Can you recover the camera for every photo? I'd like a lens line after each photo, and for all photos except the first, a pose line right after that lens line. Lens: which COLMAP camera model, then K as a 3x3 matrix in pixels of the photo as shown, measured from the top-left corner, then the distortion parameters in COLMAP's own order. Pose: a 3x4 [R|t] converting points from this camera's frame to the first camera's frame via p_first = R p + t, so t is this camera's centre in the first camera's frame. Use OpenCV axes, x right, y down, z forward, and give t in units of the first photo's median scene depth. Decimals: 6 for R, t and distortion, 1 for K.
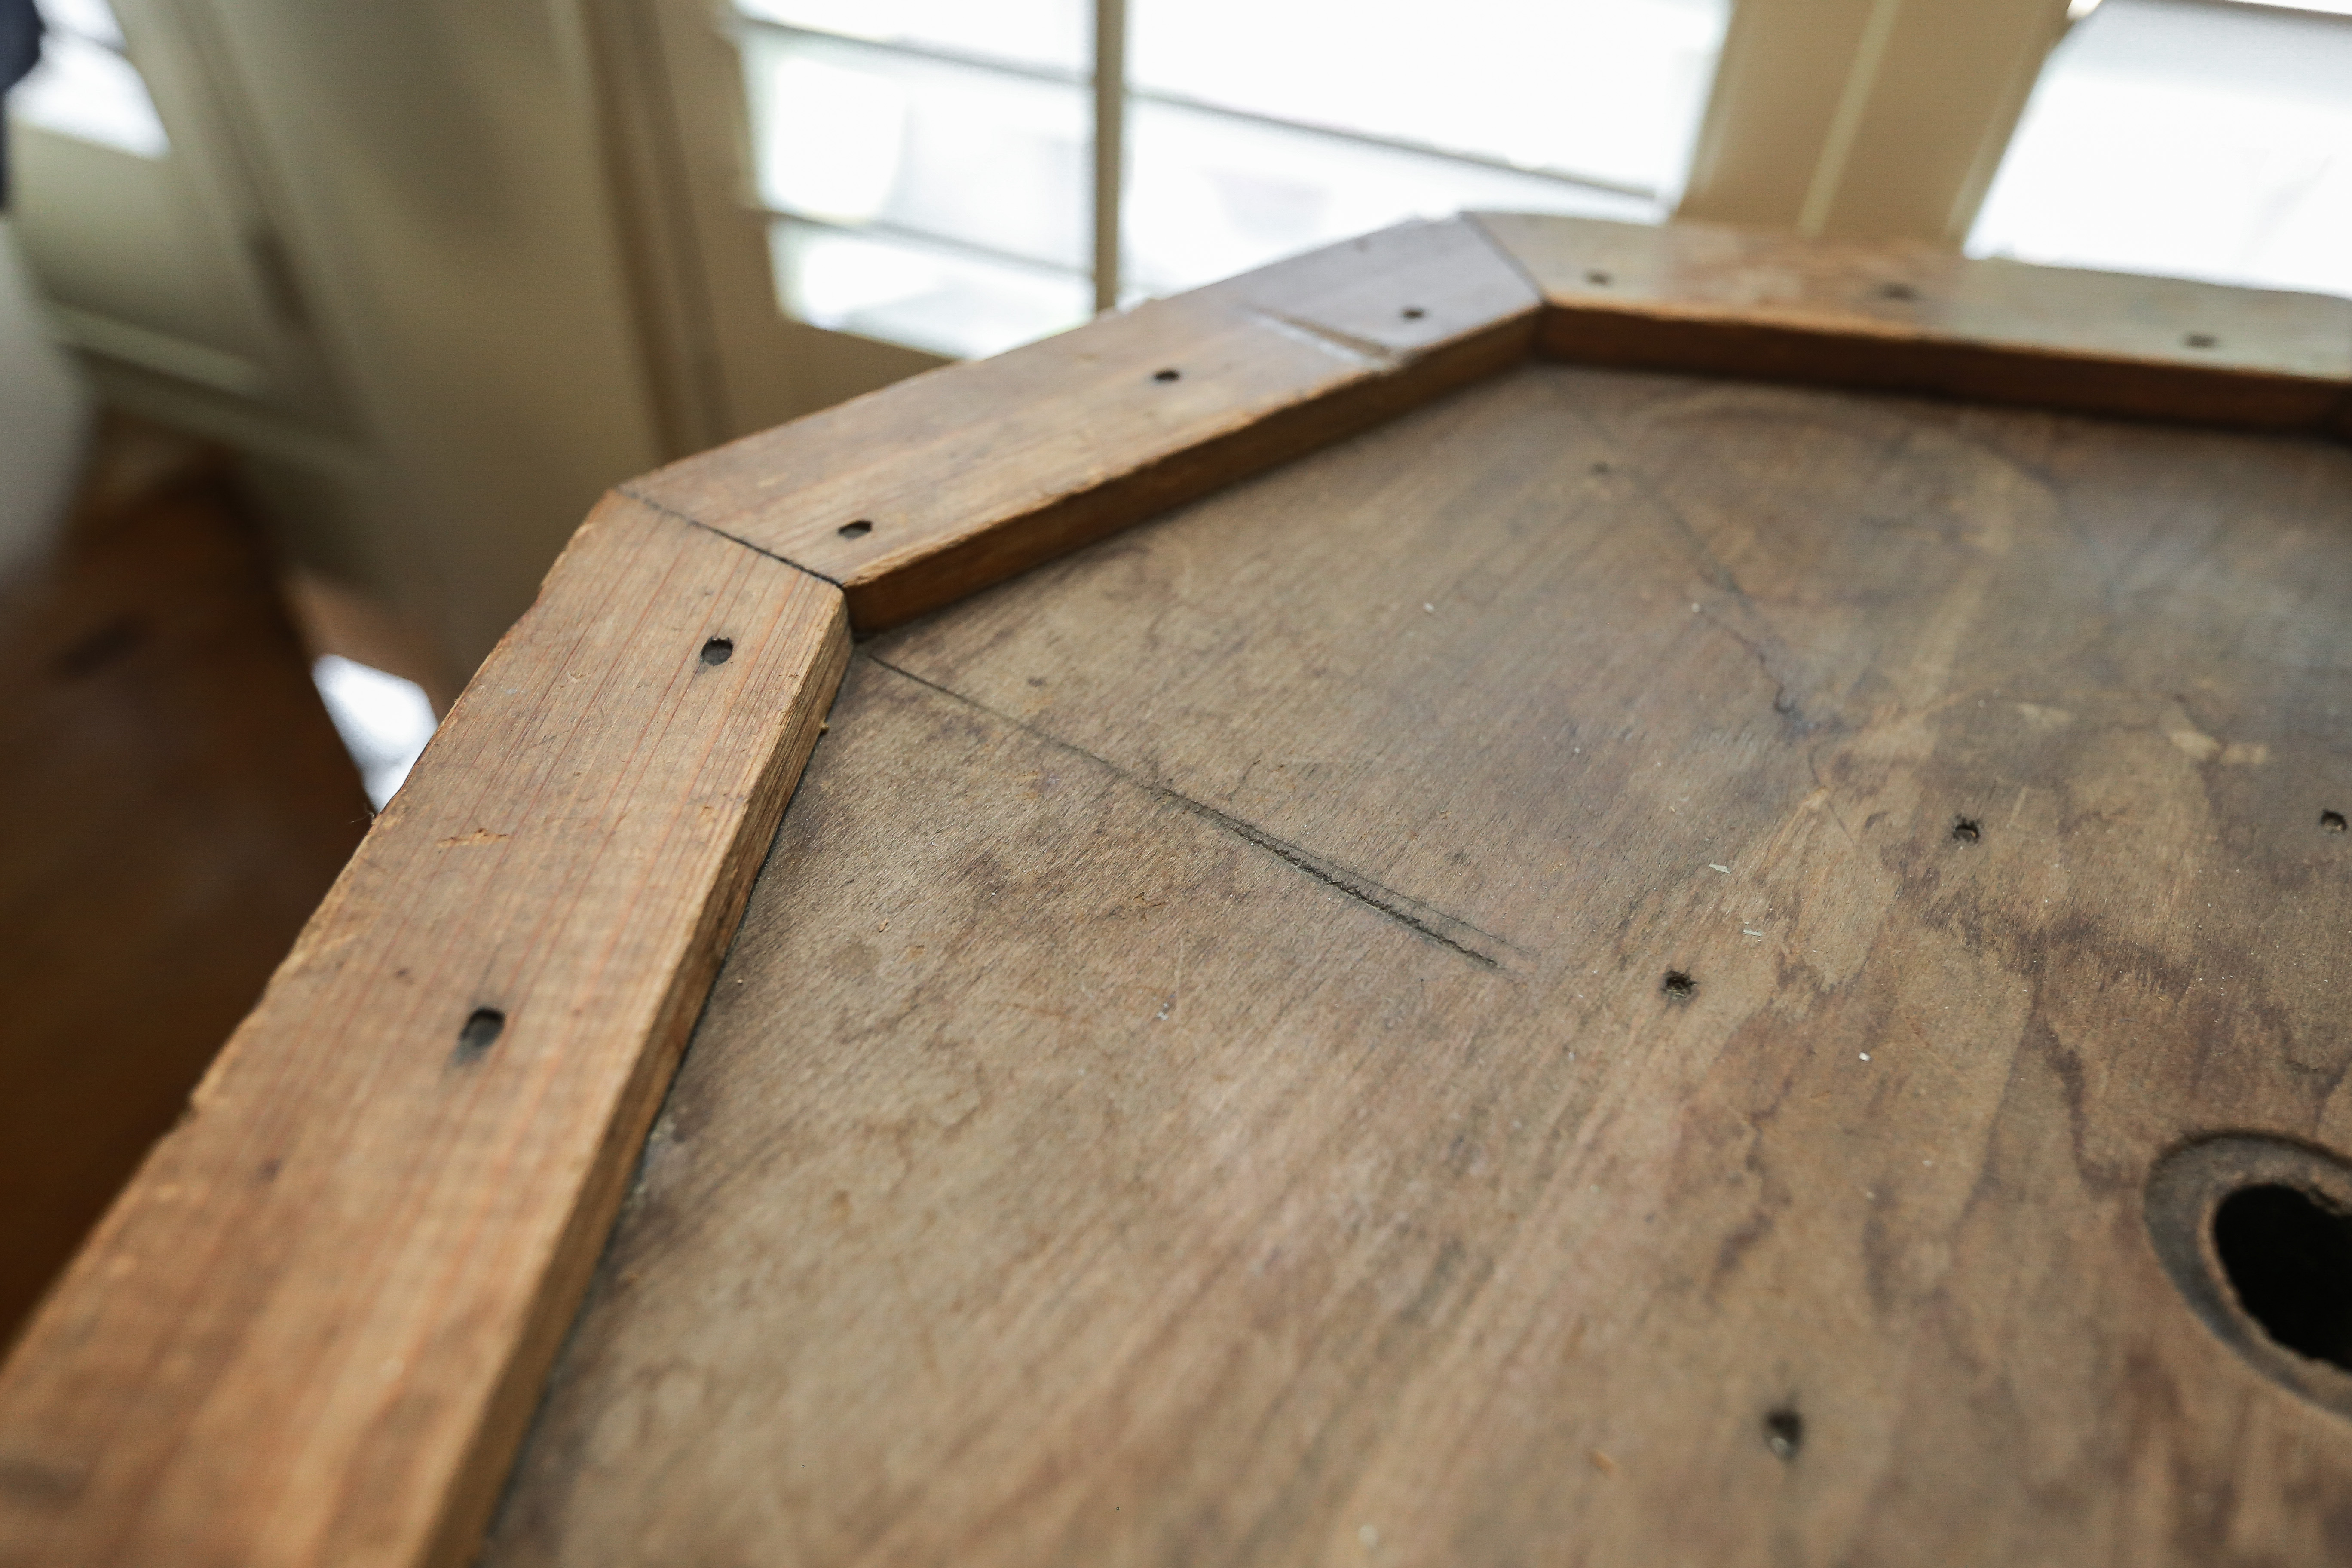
lens RADIAL K [[1590.3, 0, 1176.0], [0, 1590.3, 784.0], [0, 0, 1]] dist [-0.050282, 0.063839]
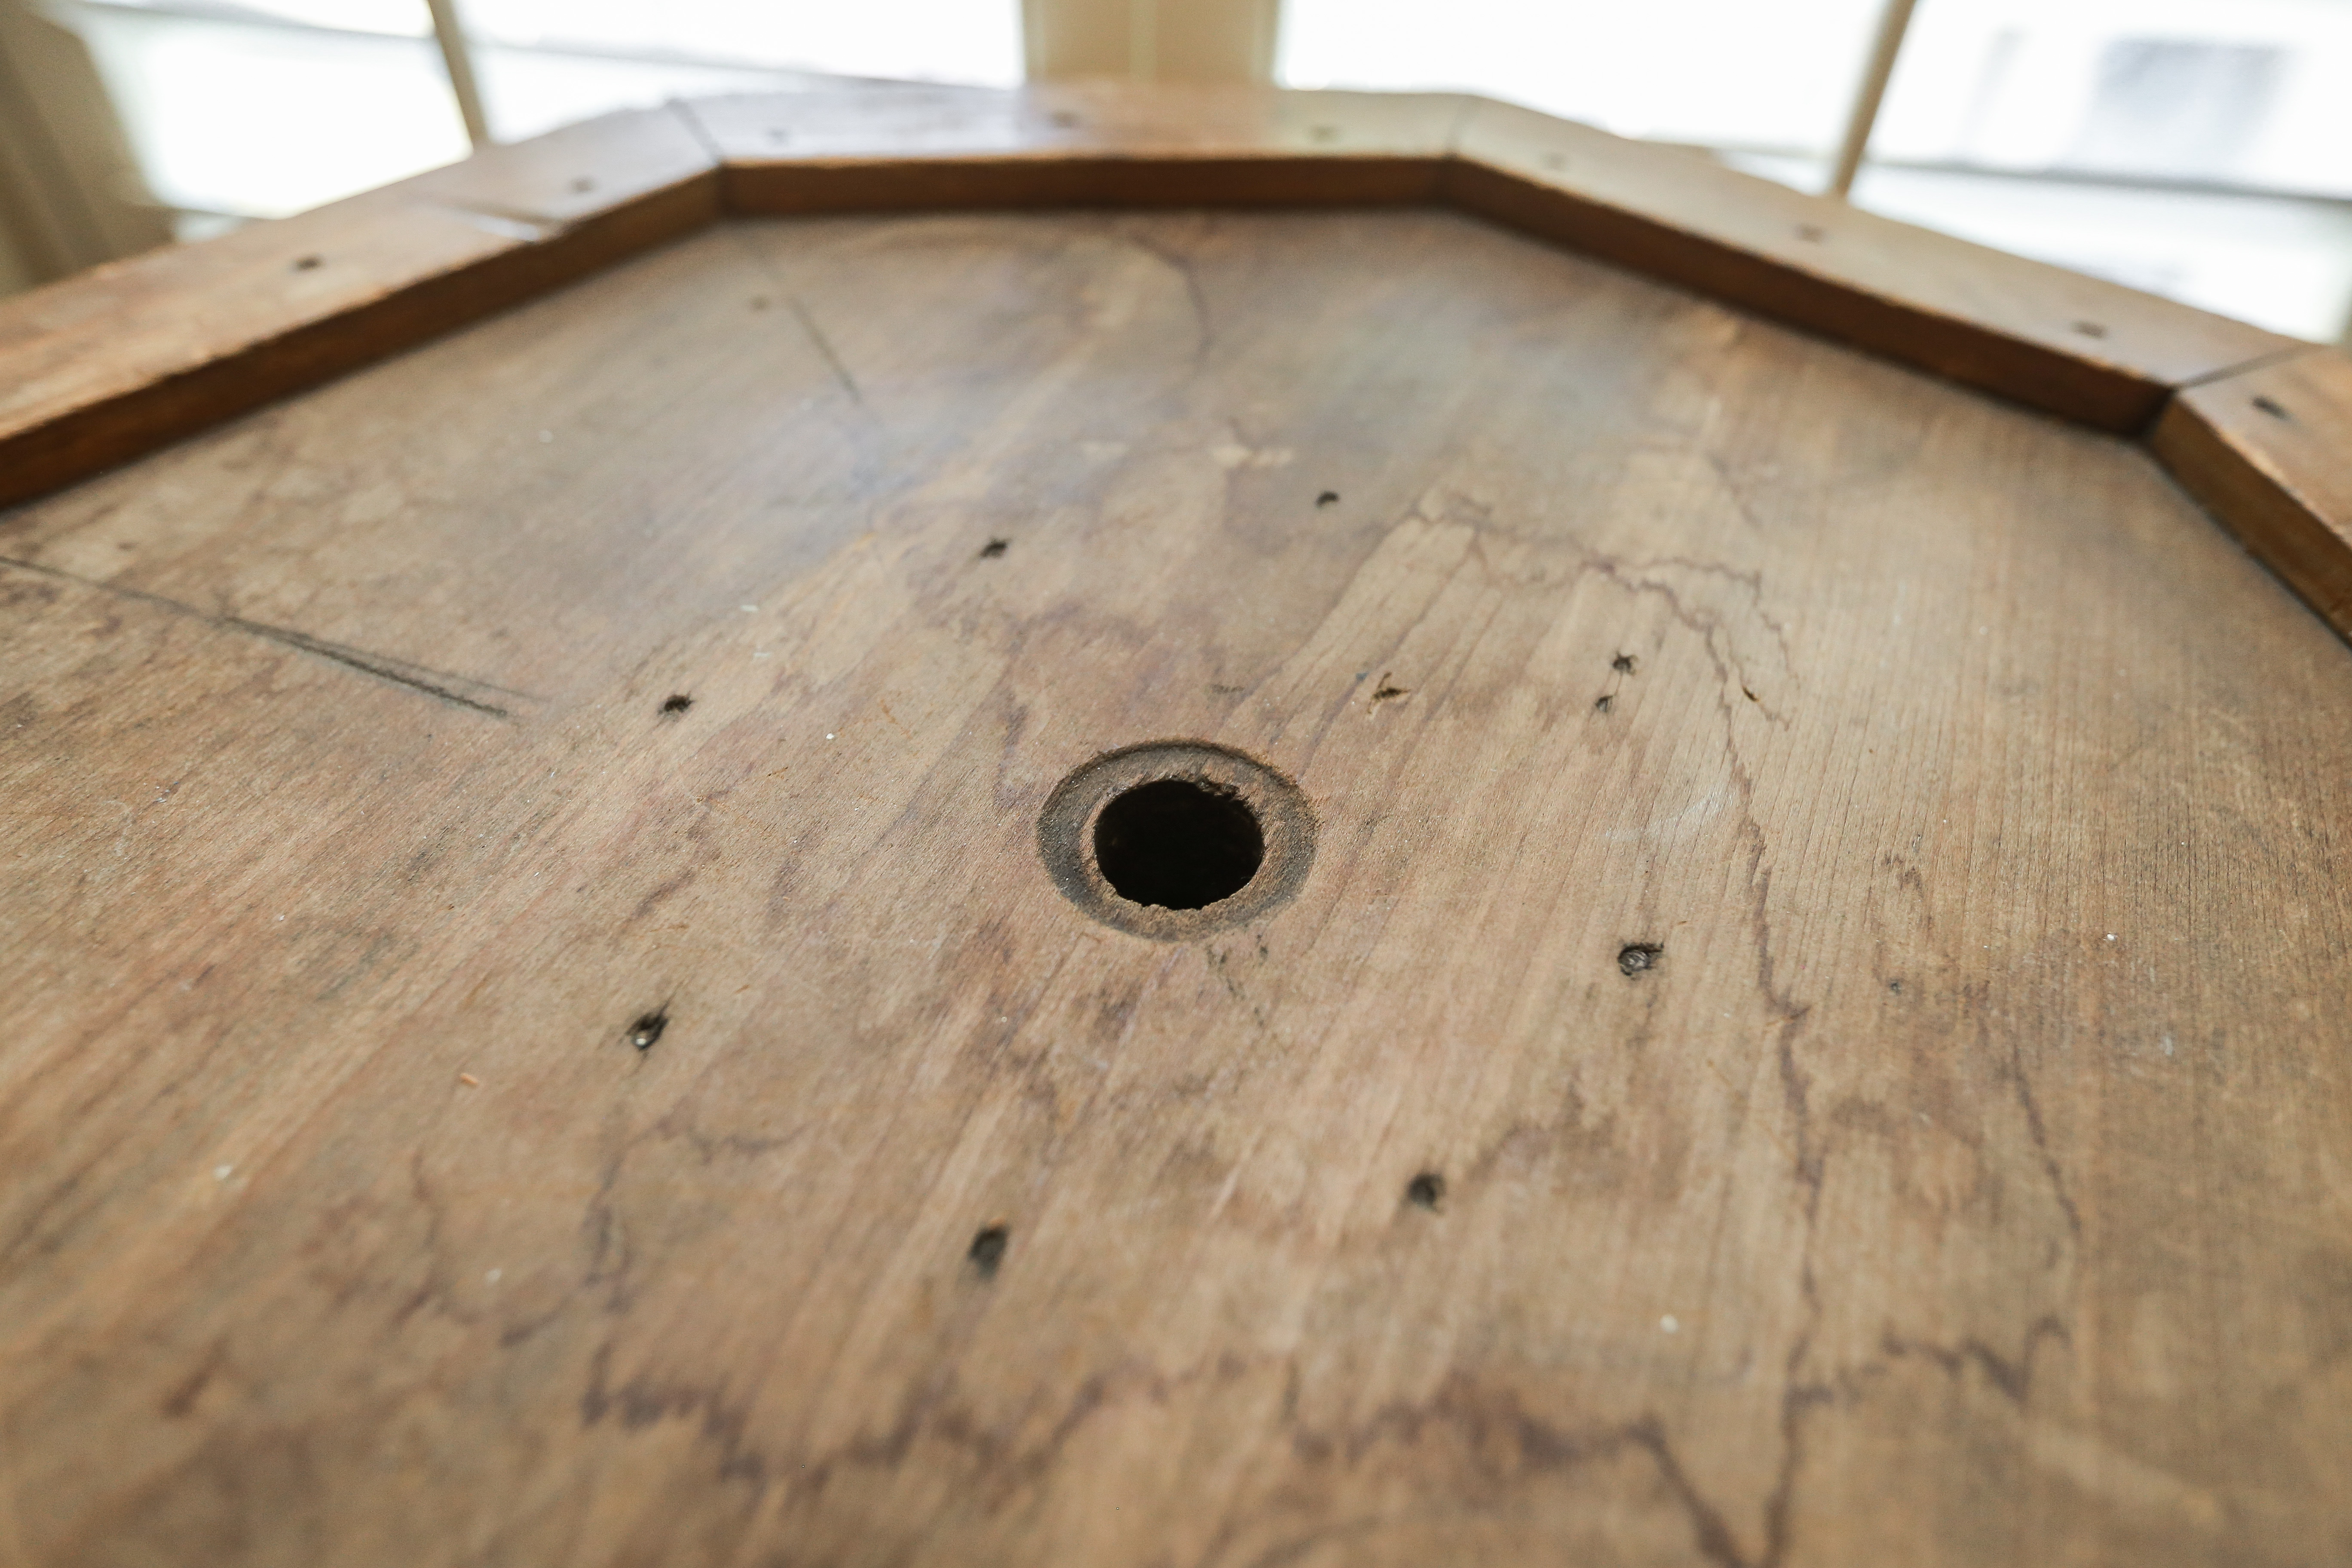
lens RADIAL K [[1590.3, 0, 1176.0], [0, 1590.3, 784.0], [0, 0, 1]] dist [-0.050282, 0.063839]
pose [[0.977742, -0.161256, 0.134231, 0.481520], [0.160923, 0.986876, 0.013400, 0.213610], [-0.134630, 0.008499, 0.990860, -0.138190]]
